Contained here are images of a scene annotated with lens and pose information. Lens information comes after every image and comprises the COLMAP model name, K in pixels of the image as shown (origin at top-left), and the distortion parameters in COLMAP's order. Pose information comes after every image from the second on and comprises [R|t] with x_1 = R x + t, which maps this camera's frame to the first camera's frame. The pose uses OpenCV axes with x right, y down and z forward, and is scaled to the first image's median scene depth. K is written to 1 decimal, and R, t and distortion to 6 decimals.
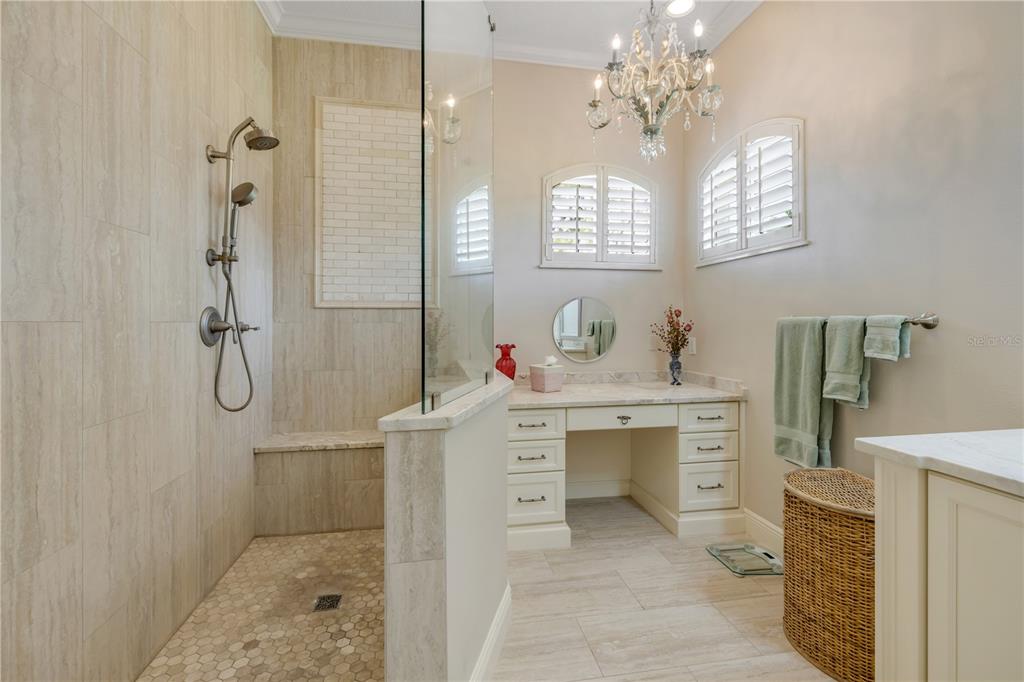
lens RADIAL K [[435.7, 0, 510.6], [0, 435.7, 332.6], [0, 0, 1]] dist [-0.000607, -0.000827]
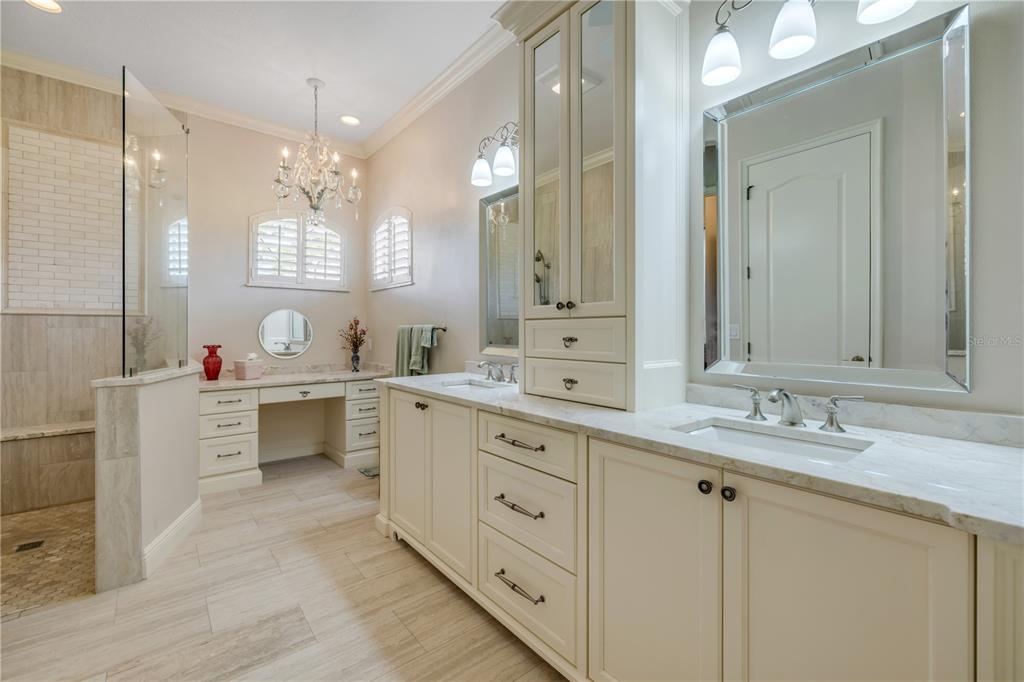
lens RADIAL K [[435.7, 0, 513.8], [0, 435.7, 334.2], [0, 0, 1]] dist [-0.000607, -0.000827]
pose [[0.870299, -0.002603, 0.492516, 0.142392], [0.008898, 0.999906, -0.010439, 0.017800], [-0.492443, 0.013467, 0.870241, -0.611629]]
